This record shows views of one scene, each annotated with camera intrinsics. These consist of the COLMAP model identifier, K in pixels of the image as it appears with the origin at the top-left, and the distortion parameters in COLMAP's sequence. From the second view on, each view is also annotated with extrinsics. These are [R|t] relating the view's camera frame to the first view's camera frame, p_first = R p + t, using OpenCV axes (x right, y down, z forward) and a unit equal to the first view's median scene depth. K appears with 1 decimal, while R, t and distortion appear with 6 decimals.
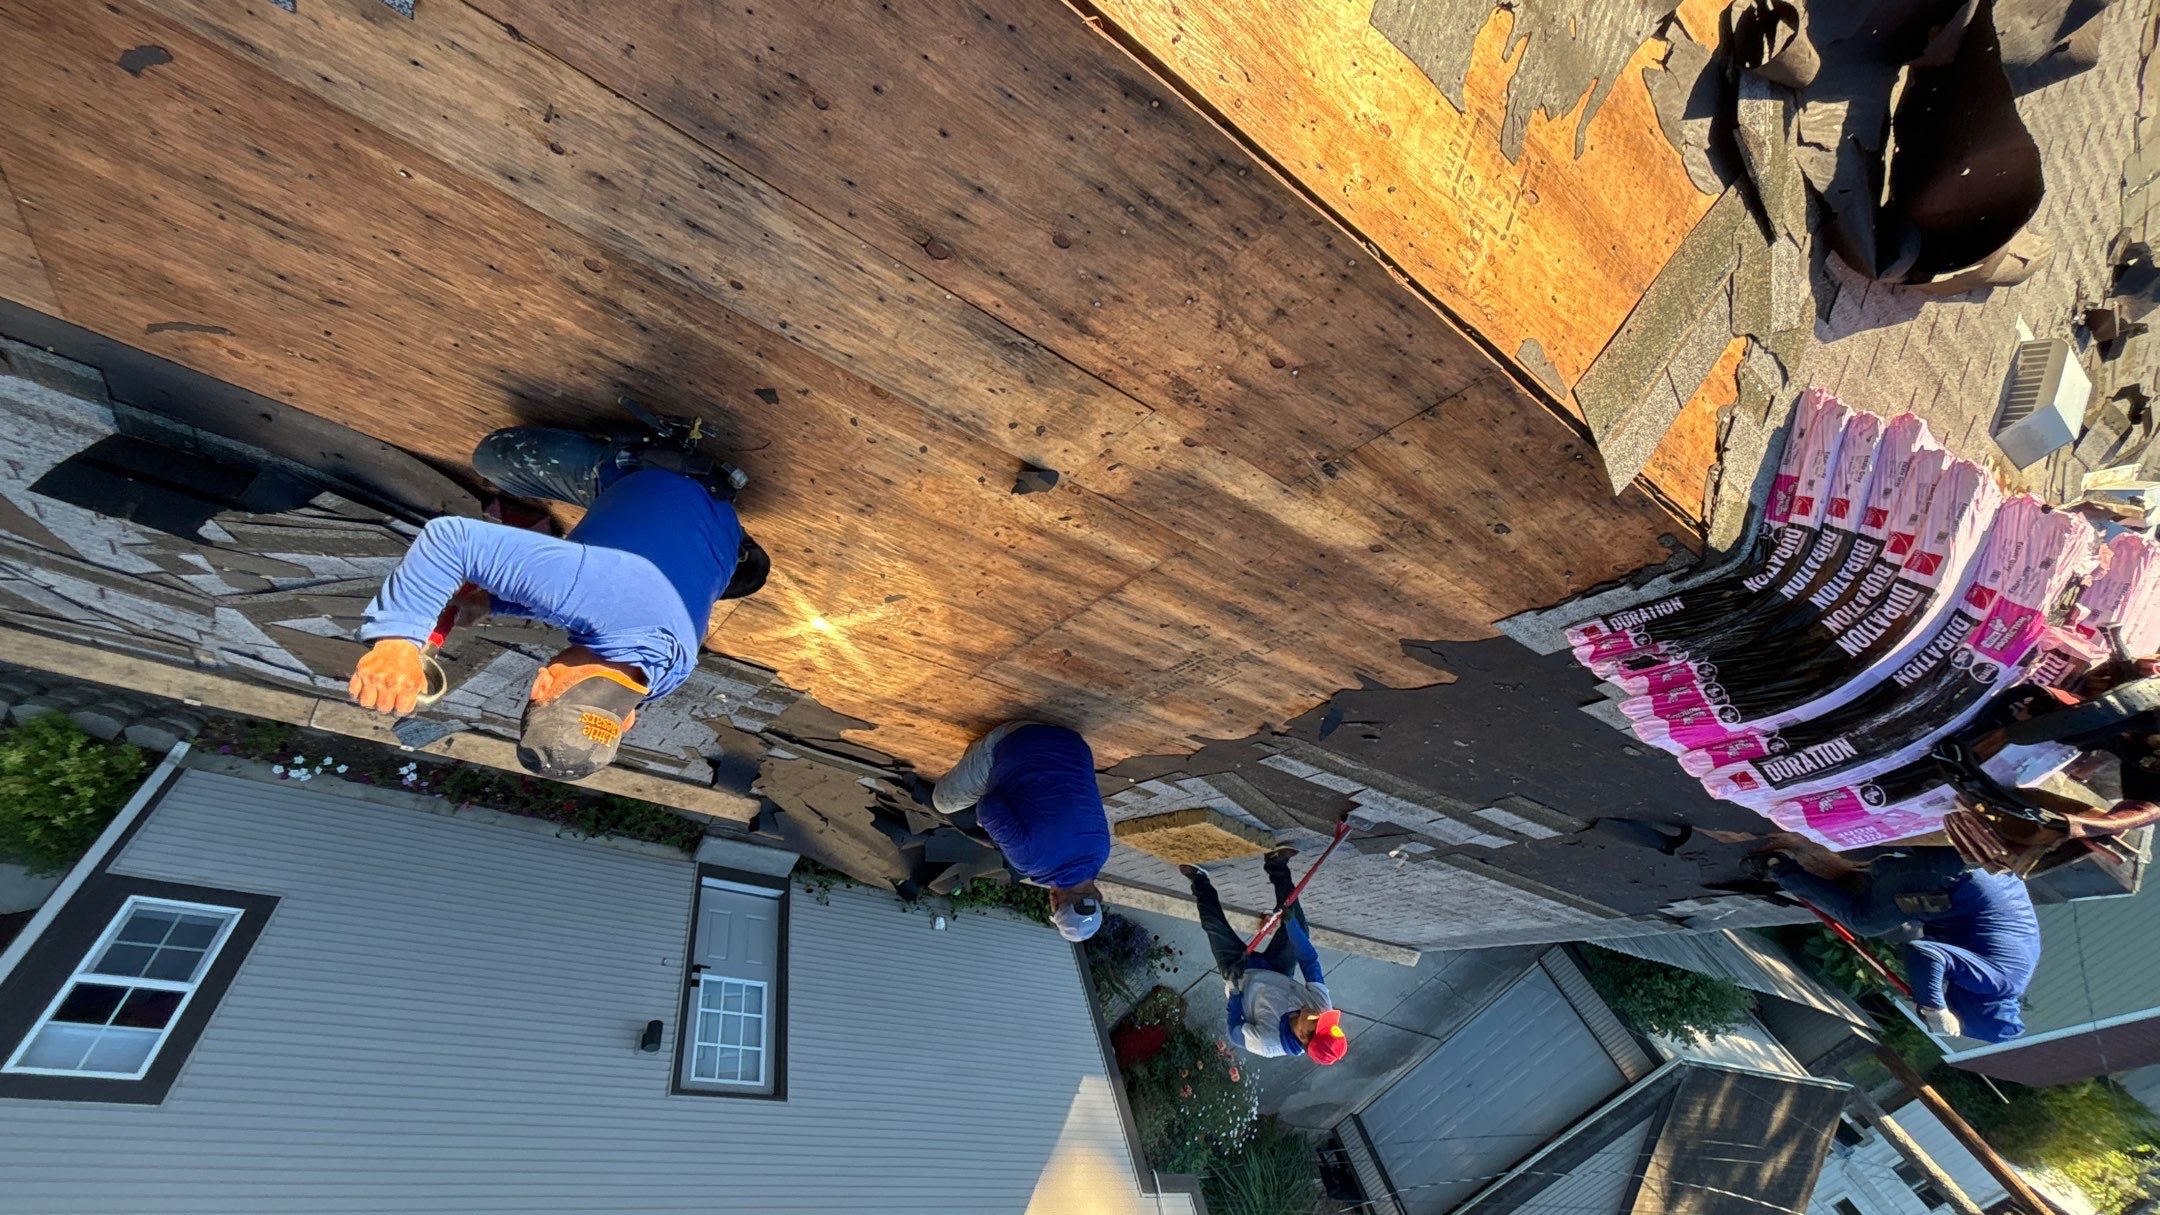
lens RADIAL K [[868.3, 0, 1079.8], [0, 868.3, 611.3], [0, 0, 1]] dist [0.001909, 0.000081]
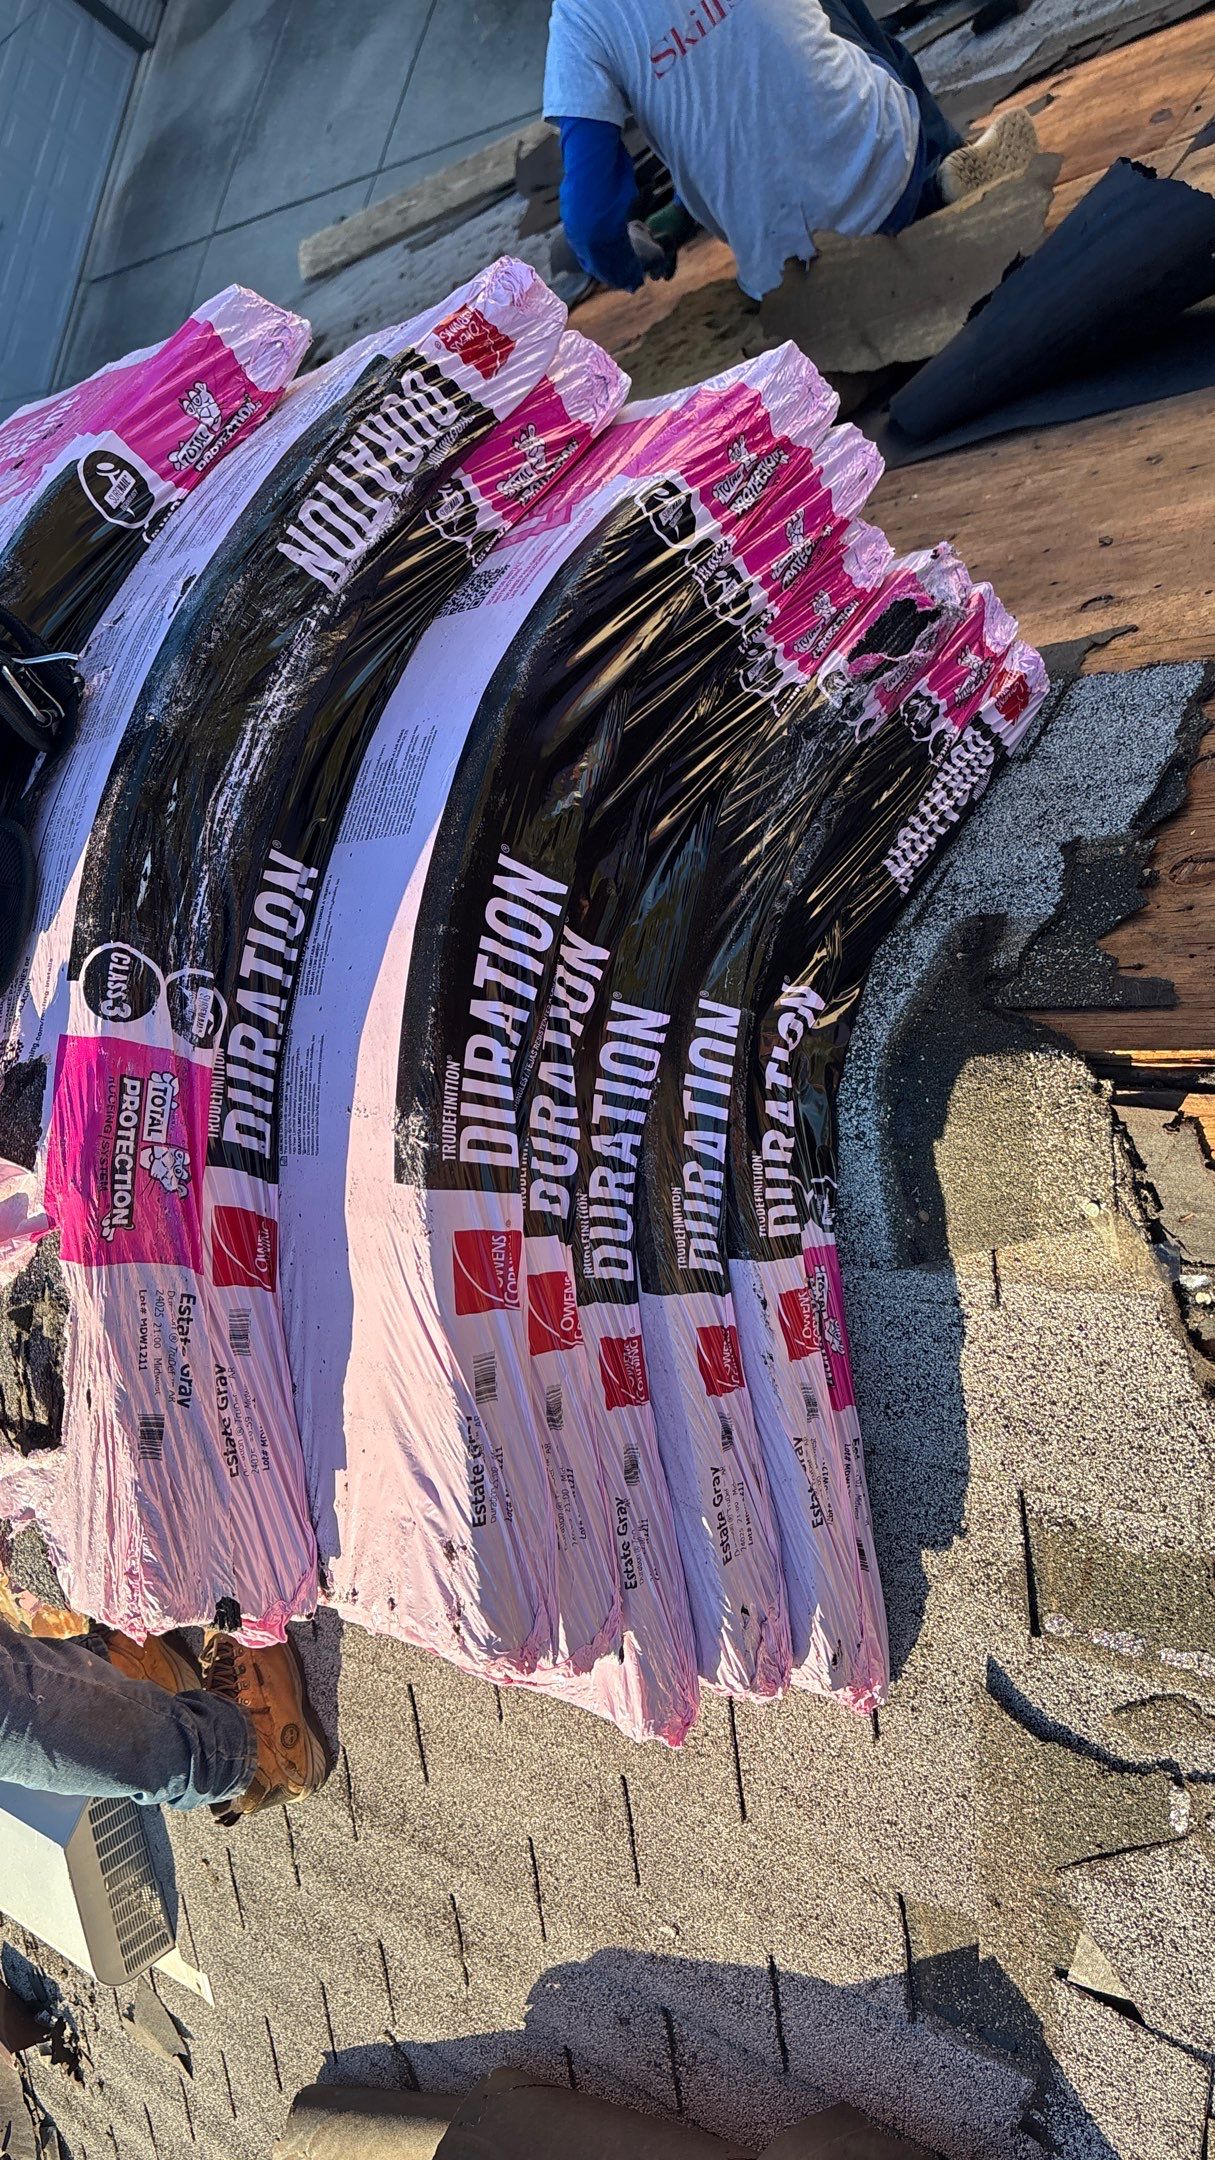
lens RADIAL K [[1626.1, 0, 608.6], [0, 1626.1, 1082.4], [0, 0, 1]] dist [0.031281, -0.001750]
pose [[-0.861210, 0.432478, 0.266983, 0.740224], [-0.461944, -0.885120, -0.056316, 0.004456], [0.211956, -0.171831, 0.962054, 0.518899]]
